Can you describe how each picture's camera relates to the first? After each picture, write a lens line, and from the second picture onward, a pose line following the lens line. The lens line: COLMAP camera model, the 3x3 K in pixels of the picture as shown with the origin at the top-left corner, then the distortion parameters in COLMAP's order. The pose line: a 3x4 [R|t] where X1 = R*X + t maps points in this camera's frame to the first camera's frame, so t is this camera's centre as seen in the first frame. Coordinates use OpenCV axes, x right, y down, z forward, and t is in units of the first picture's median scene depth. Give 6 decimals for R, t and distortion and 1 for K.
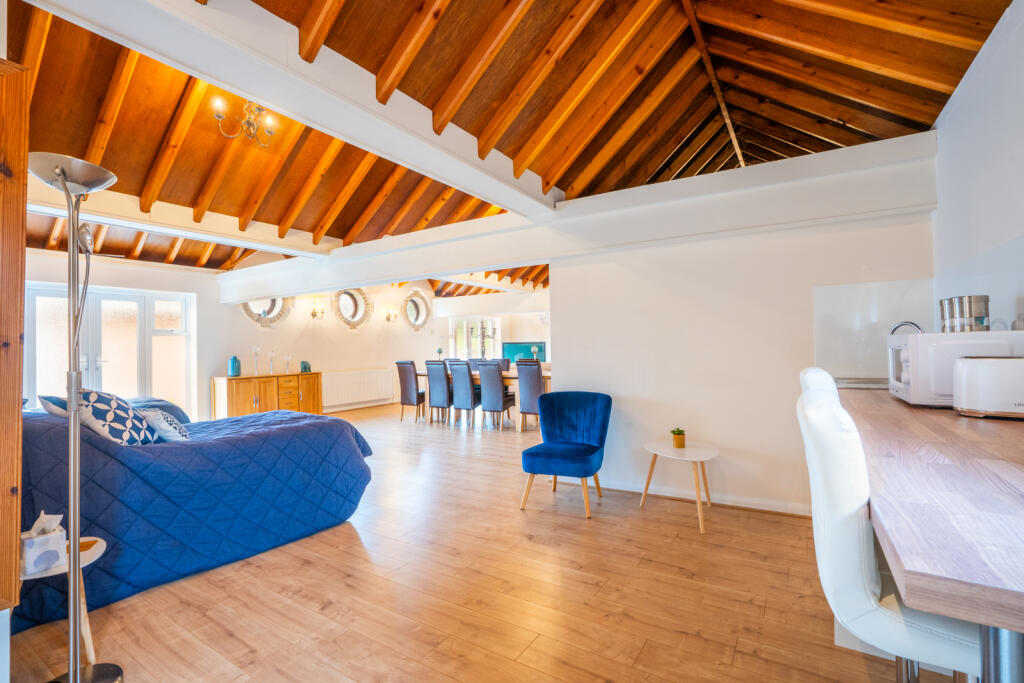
lens RADIAL K [[469.7, 0, 512.0], [0, 469.7, 341.5], [0, 0, 1]] dist [-0.083608, 0.030539]
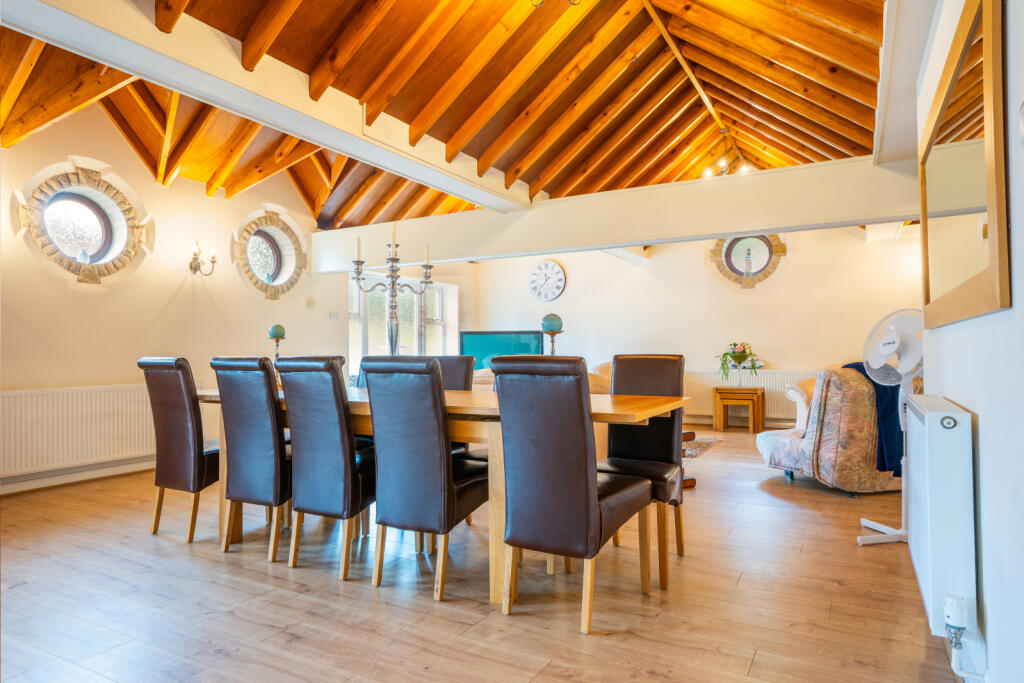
lens RADIAL K [[627.7, 0, 512.0], [0, 627.7, 341.5], [0, 0, 1]] dist [-0.000061, 0.000080]
pose [[0.998526, 0.010189, 0.053316, -0.000465], [-0.009929, 0.999938, -0.005134, 0.029000], [-0.053365, 0.004597, 0.998564, 0.533697]]
